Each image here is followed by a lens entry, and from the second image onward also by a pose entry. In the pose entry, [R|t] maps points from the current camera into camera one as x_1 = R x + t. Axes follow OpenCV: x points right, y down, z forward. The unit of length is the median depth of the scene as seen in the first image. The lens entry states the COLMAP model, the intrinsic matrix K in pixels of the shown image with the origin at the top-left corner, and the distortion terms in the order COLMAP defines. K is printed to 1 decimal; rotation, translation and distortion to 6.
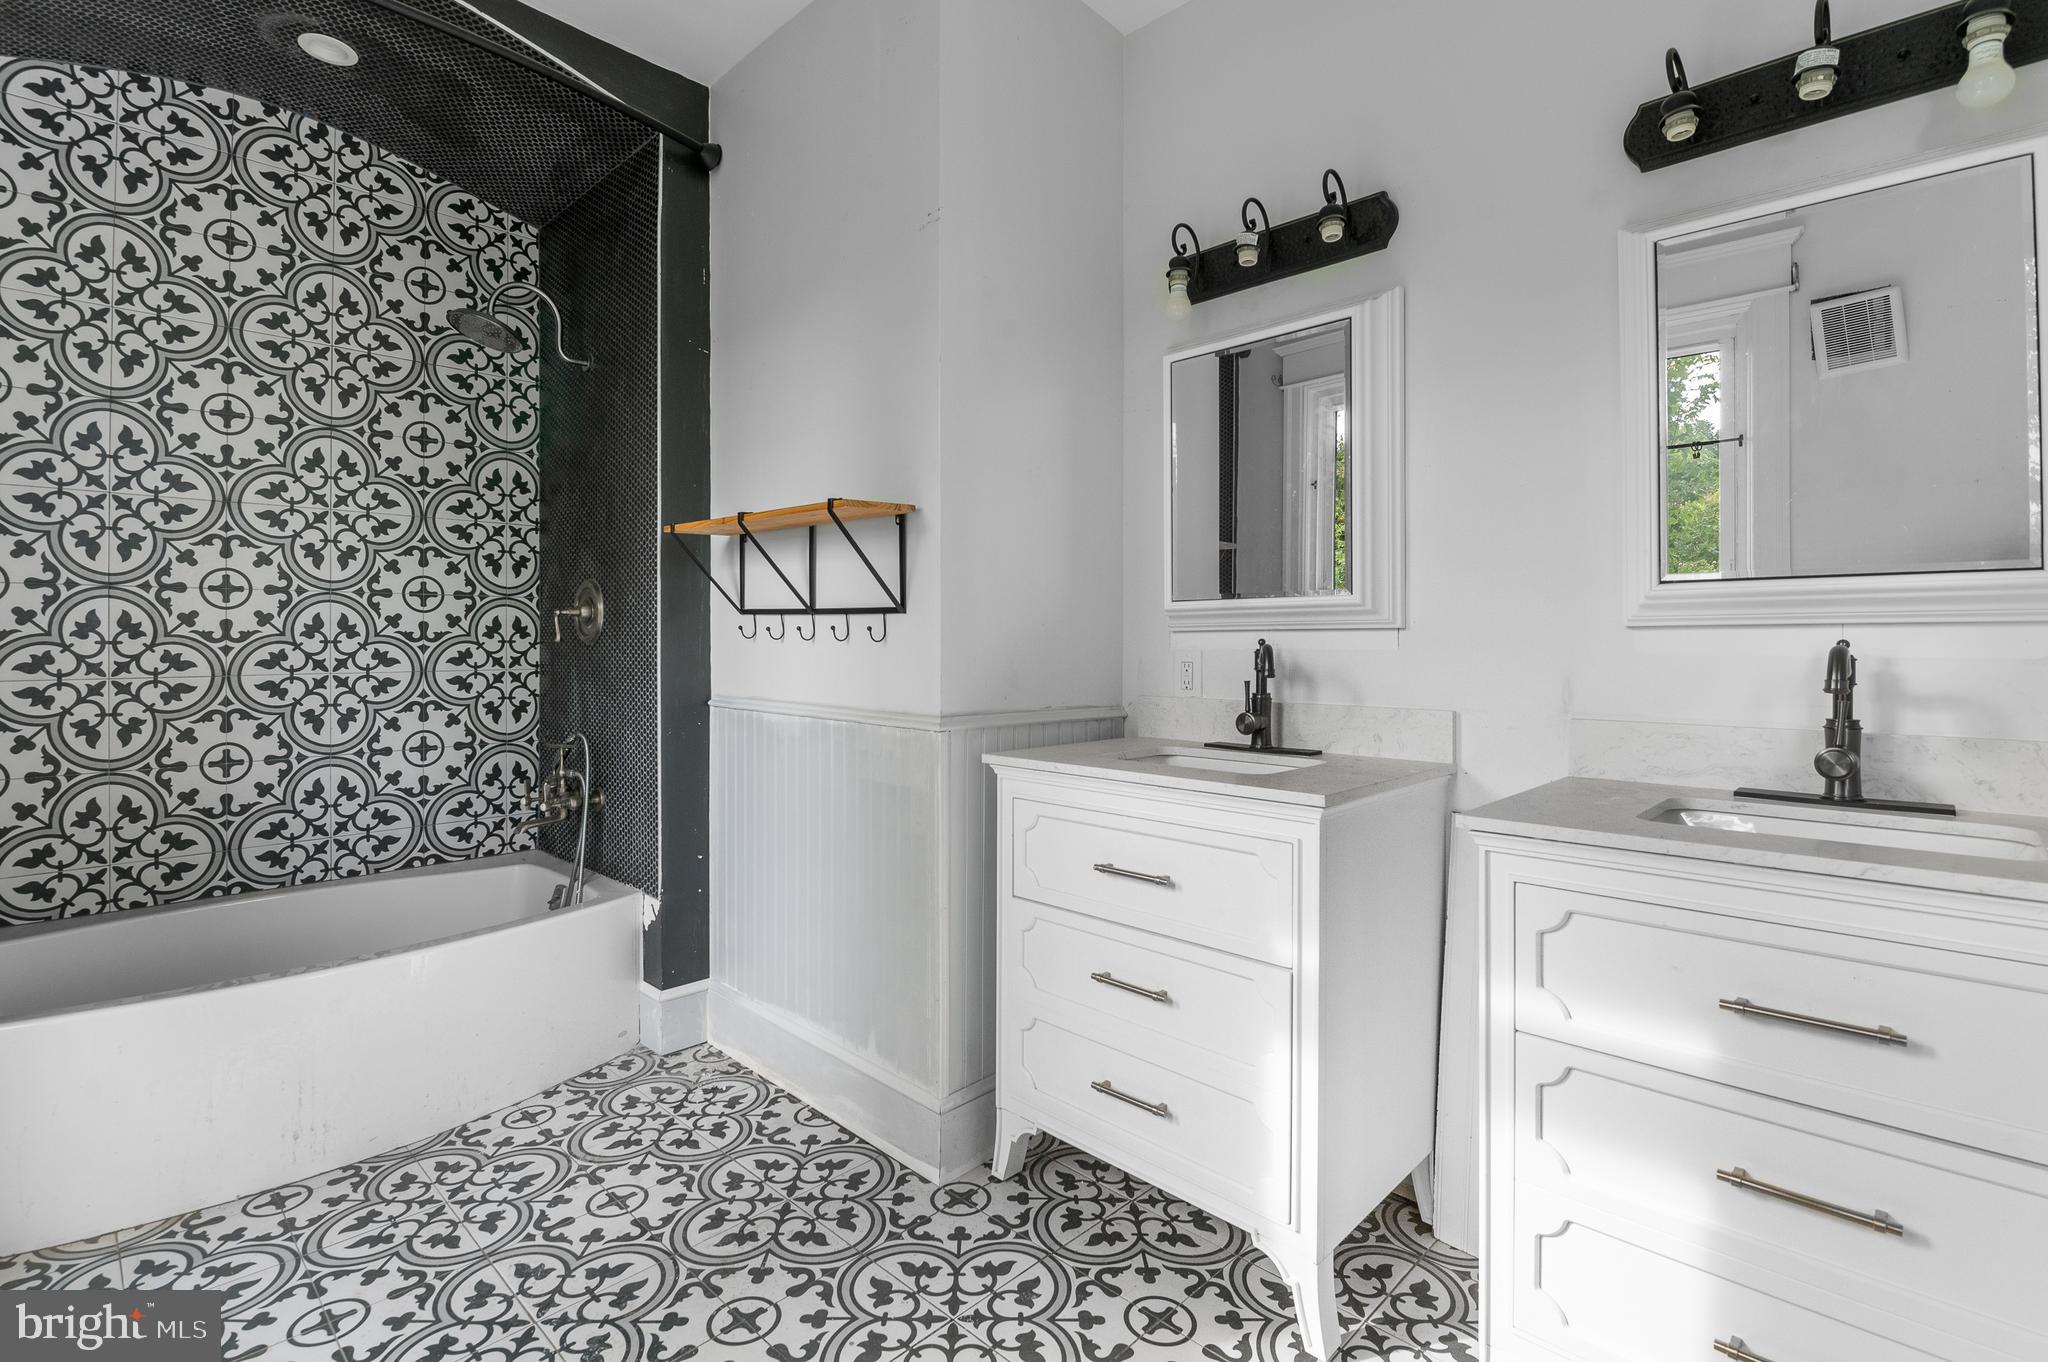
lens RADIAL K [[933.4, 0, 1022.3], [0, 933.4, 661.7], [0, 0, 1]] dist [-0.000436, -0.009446]
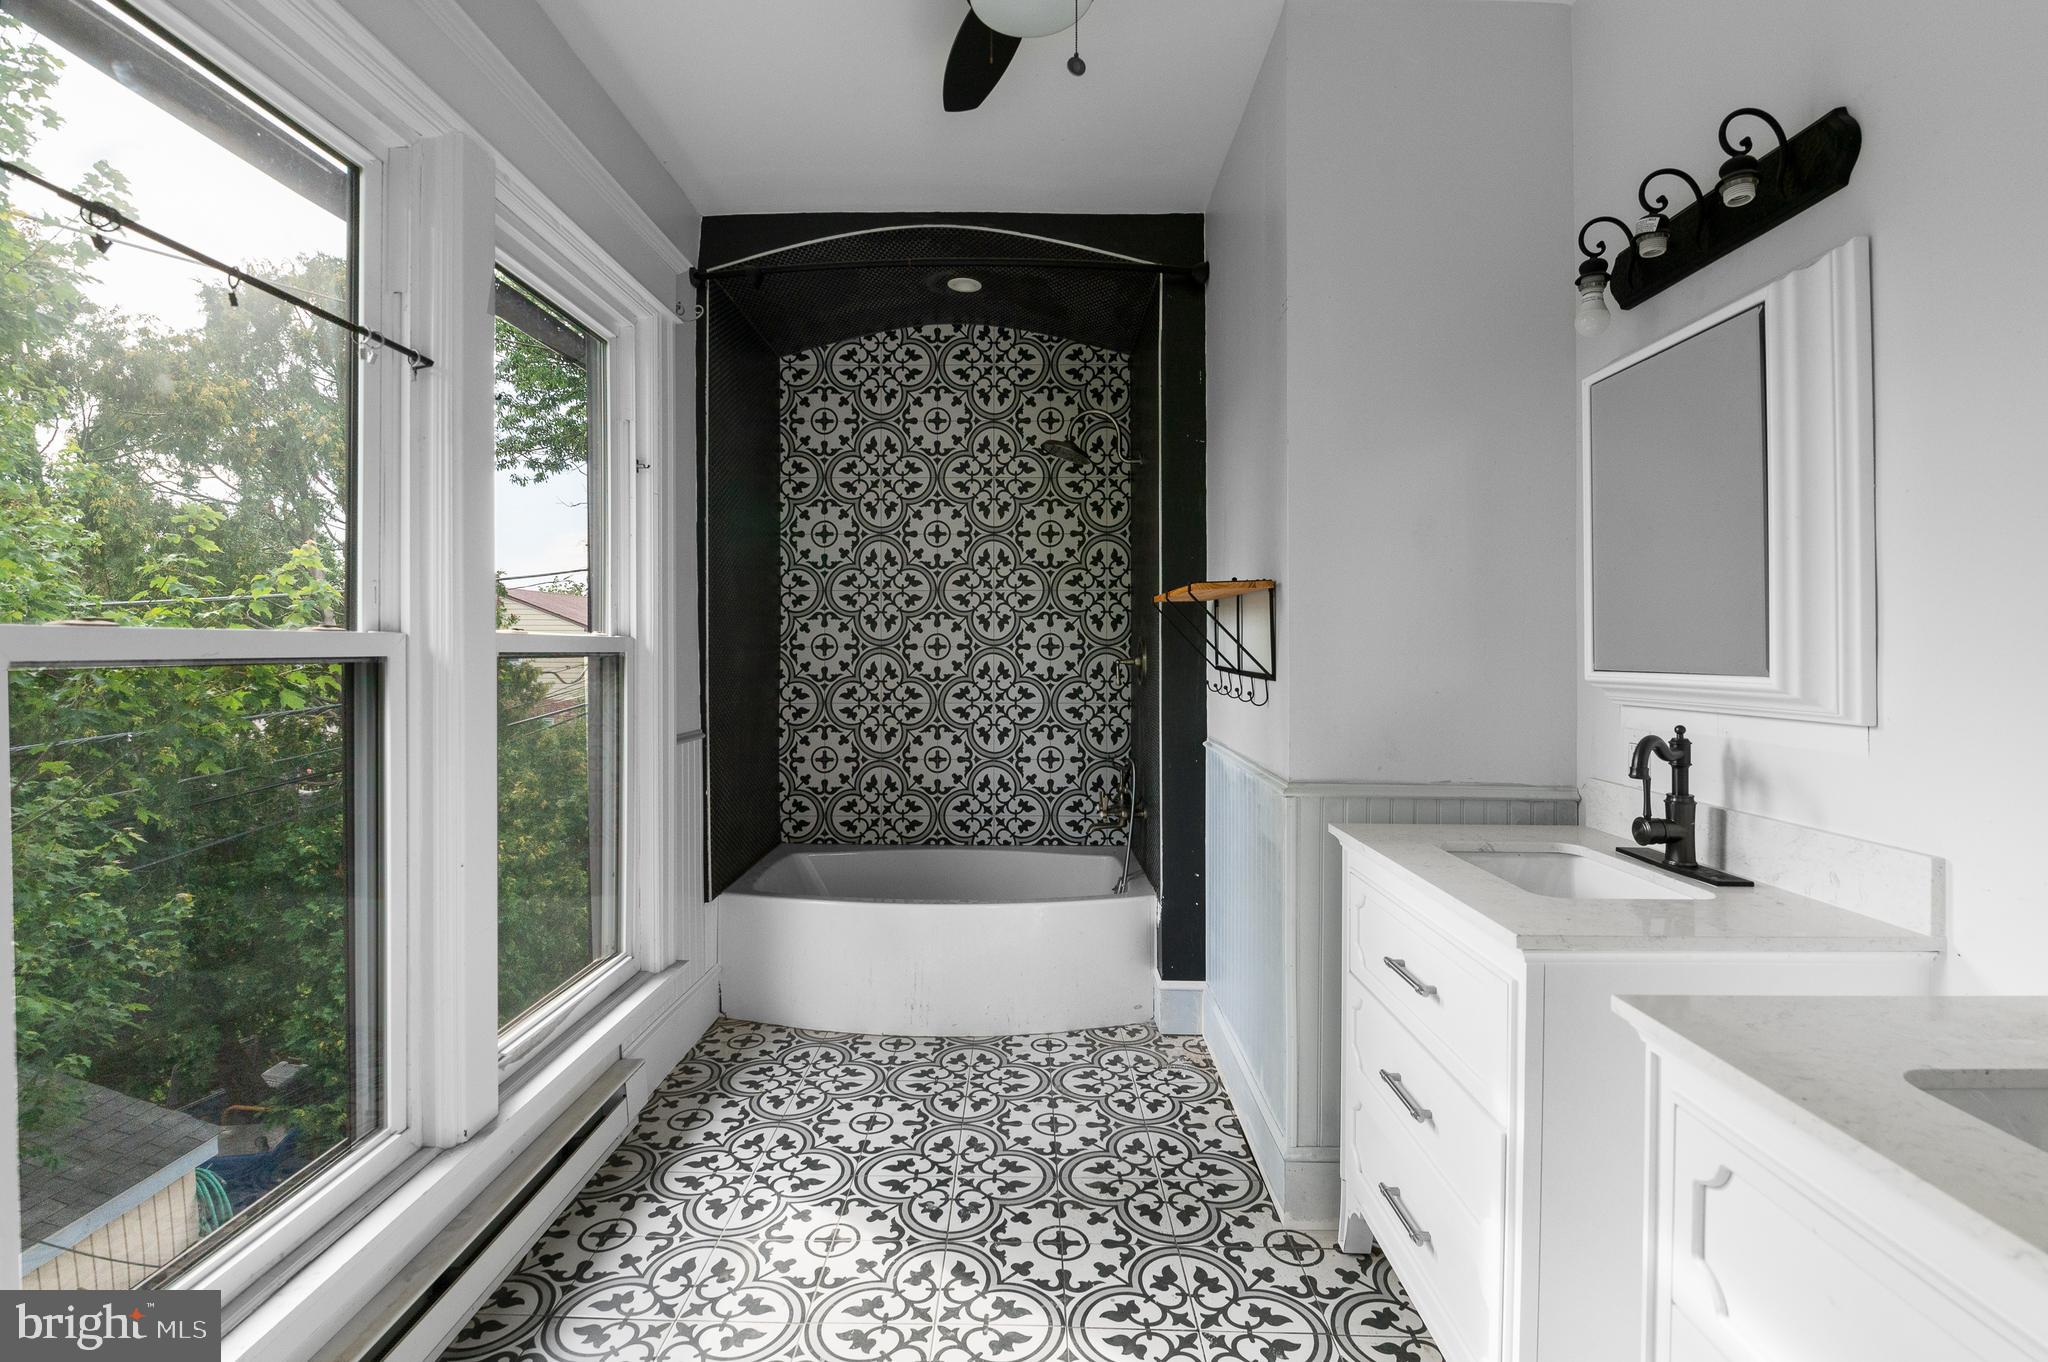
lens RADIAL K [[909.7, 0, 1022.3], [0, 909.7, 678.4], [0, 0, 1]] dist [0.000102, -0.011769]
pose [[0.687003, 0.024348, -0.726247, 0.369852], [-0.020531, 0.999690, 0.014094, -0.054595], [0.726365, 0.005228, 0.687289, 0.069104]]
